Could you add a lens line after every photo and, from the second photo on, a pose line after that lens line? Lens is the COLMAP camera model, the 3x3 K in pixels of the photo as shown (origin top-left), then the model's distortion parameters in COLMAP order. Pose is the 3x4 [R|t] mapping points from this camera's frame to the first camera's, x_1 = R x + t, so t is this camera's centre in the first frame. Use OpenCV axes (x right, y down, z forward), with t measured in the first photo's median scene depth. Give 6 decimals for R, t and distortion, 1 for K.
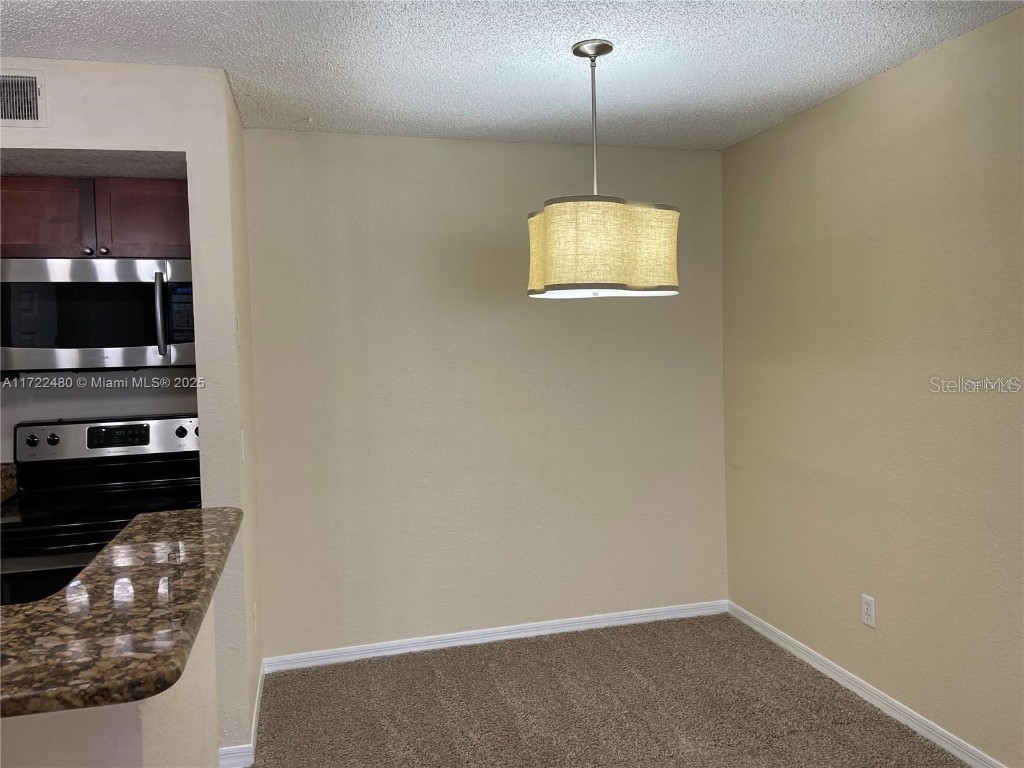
lens RADIAL K [[761.0, 0, 511.4], [0, 761.0, 387.4], [0, 0, 1]] dist [0.061429, -0.086166]
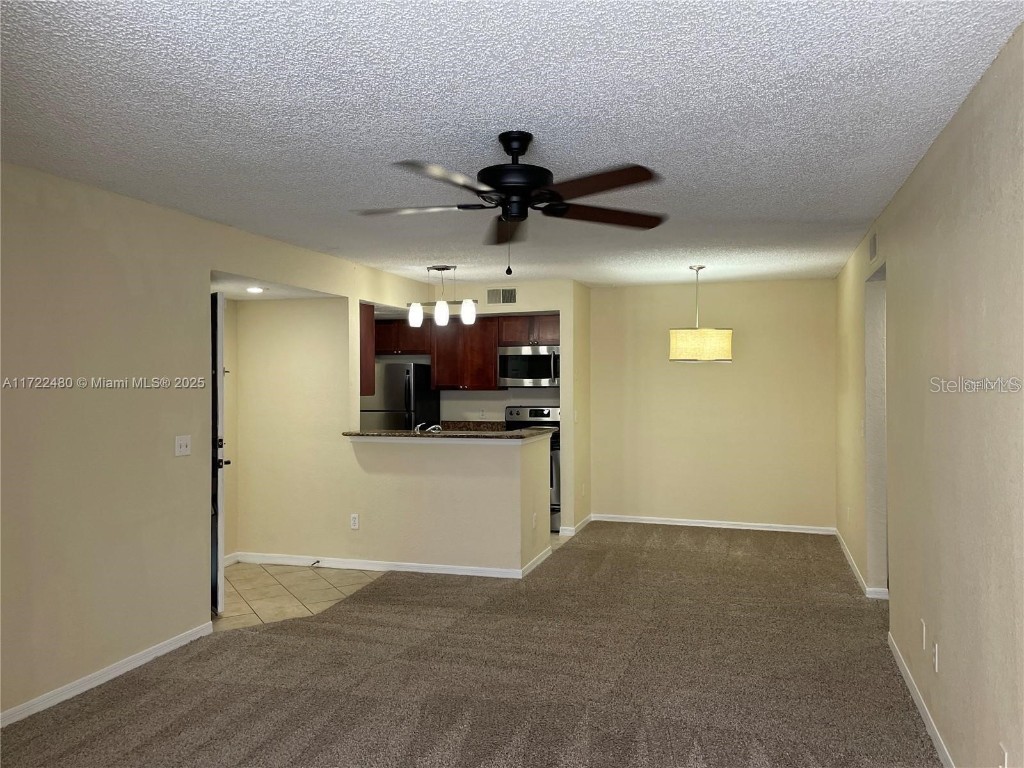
lens RADIAL K [[761.0, 0, 512.0], [0, 761.0, 381.2], [0, 0, 1]] dist [0.061429, -0.086166]
pose [[0.986584, 0.015009, 0.162560, -1.047681], [-0.003595, 0.997521, -0.070280, 0.143427], [-0.163212, 0.068753, 0.984193, -1.606468]]
